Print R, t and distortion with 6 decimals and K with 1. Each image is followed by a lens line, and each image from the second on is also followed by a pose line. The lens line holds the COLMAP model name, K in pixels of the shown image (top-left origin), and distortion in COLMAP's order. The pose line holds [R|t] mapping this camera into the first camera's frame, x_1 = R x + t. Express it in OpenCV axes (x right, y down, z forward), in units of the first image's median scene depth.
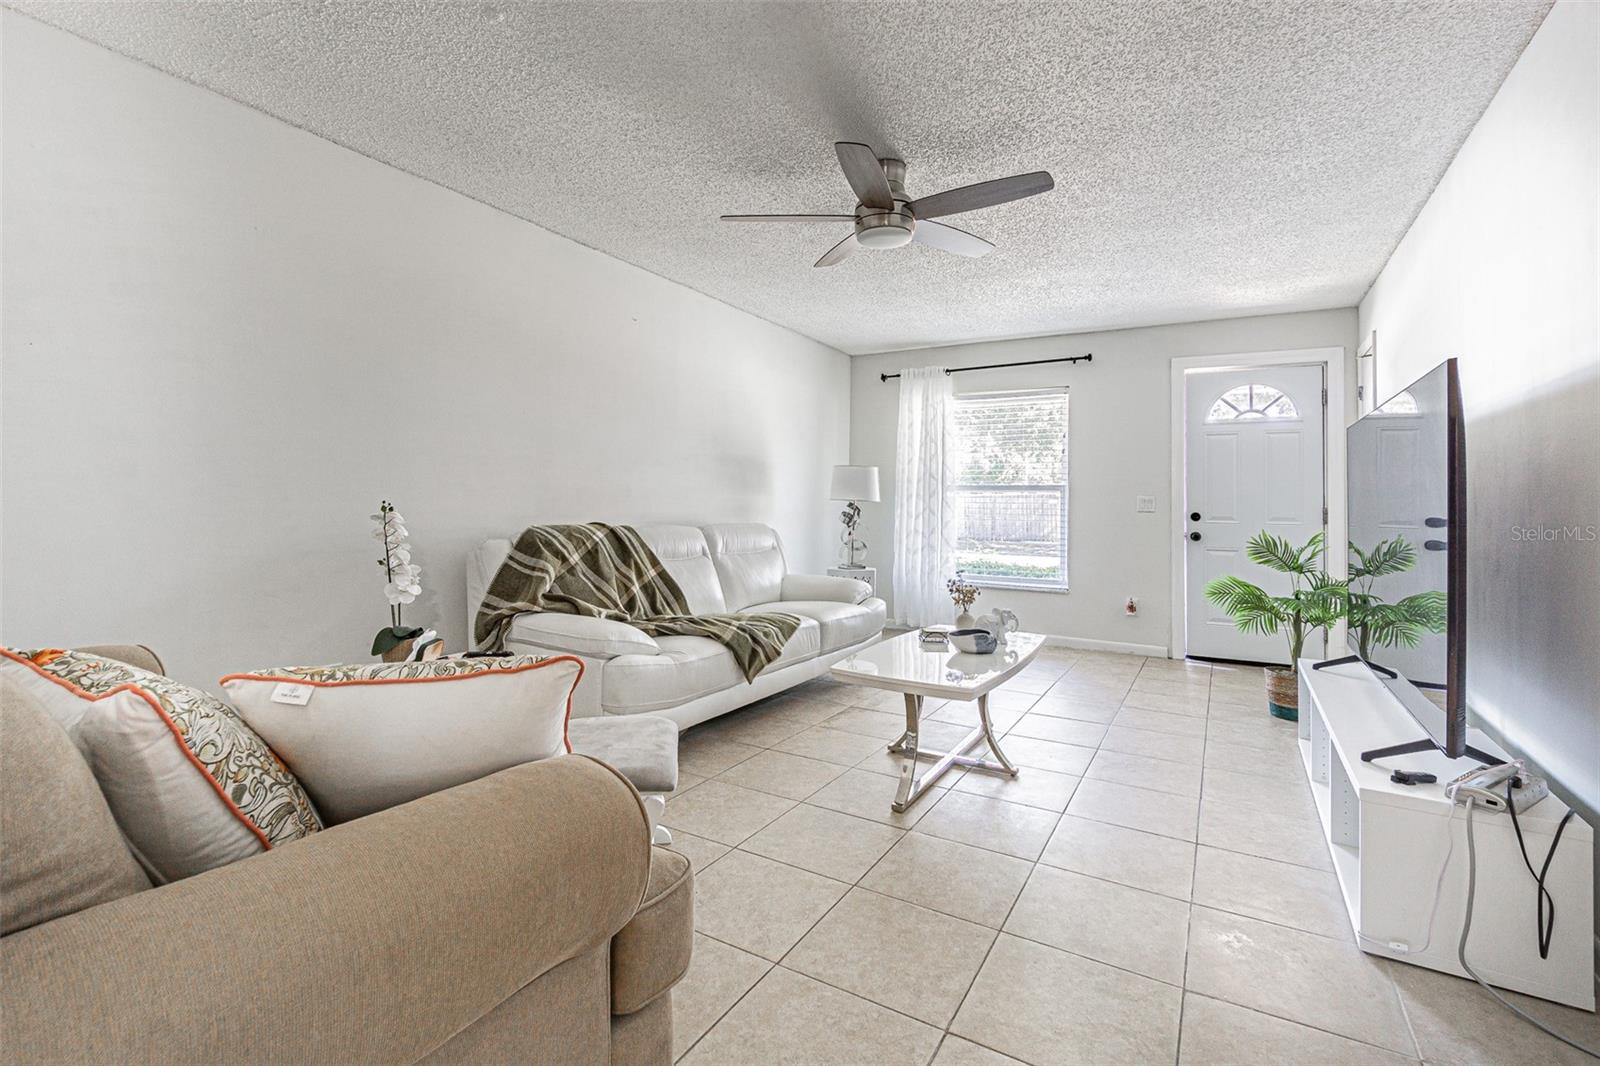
lens RADIAL K [[700.2, 0, 799.2], [0, 700.2, 525.5], [0, 0, 1]] dist [0.000594, 0.000070]
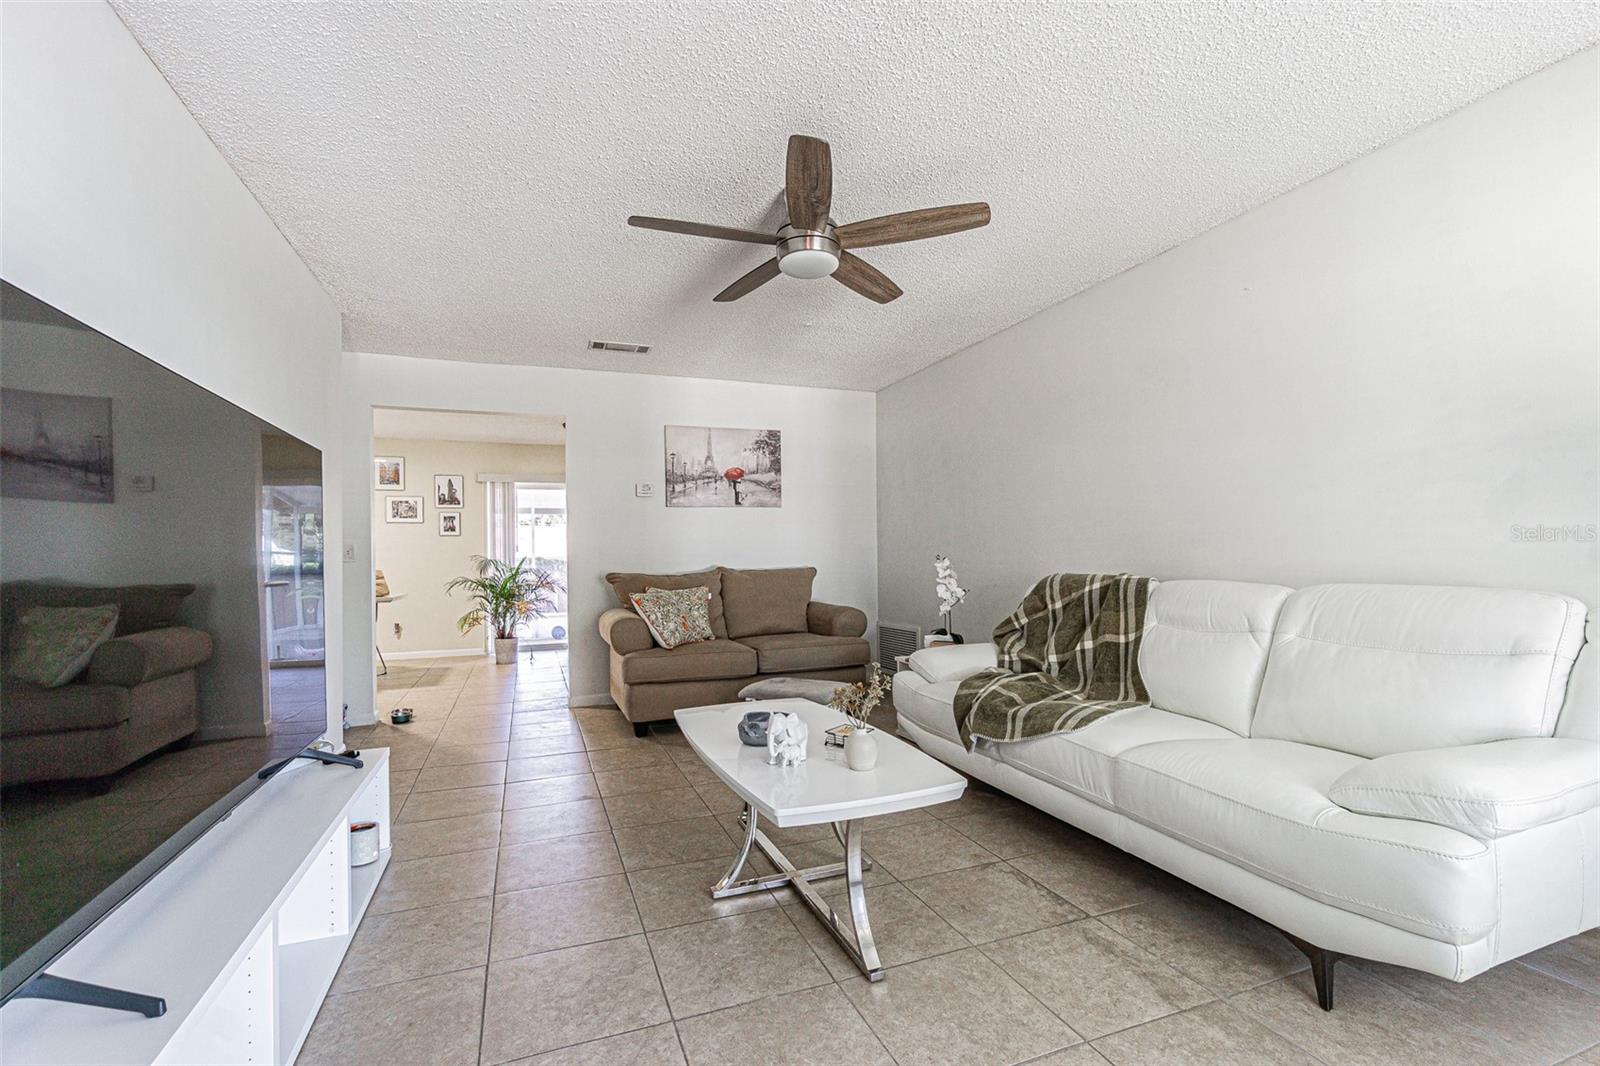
lens RADIAL K [[709.9, 0, 800.6], [0, 709.9, 569.5], [0, 0, 1]] dist [-0.000665, -0.000142]
pose [[-0.611342, 0.009523, -0.791309, 0.809288], [-0.013051, 0.999670, 0.022113, -0.026366], [0.791259, 0.023846, -0.611016, 1.438587]]
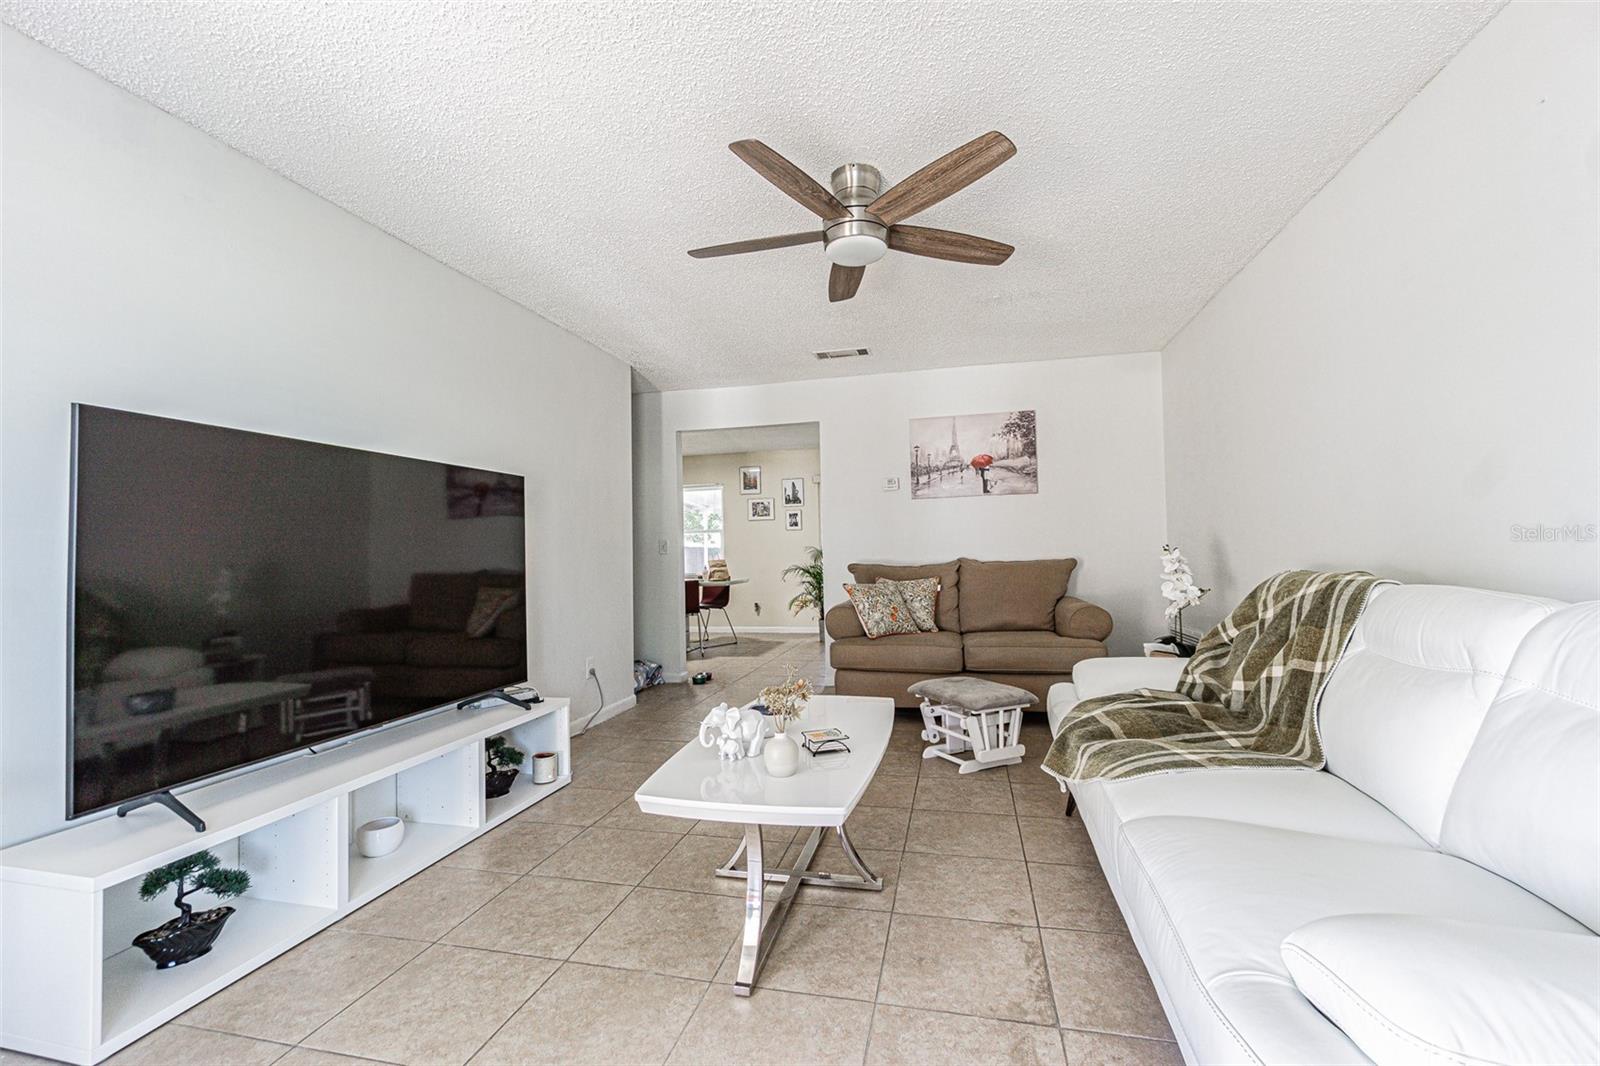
lens RADIAL K [[692.2, 0, 800.5], [0, 692.2, 547.8], [0, 0, 1]] dist [0.001765, 0.000062]
pose [[-0.953267, 0.005193, -0.302084, 0.427649], [0.001191, 0.999909, 0.013432, -0.038328], [0.302126, 0.012444, -0.953187, 1.675301]]
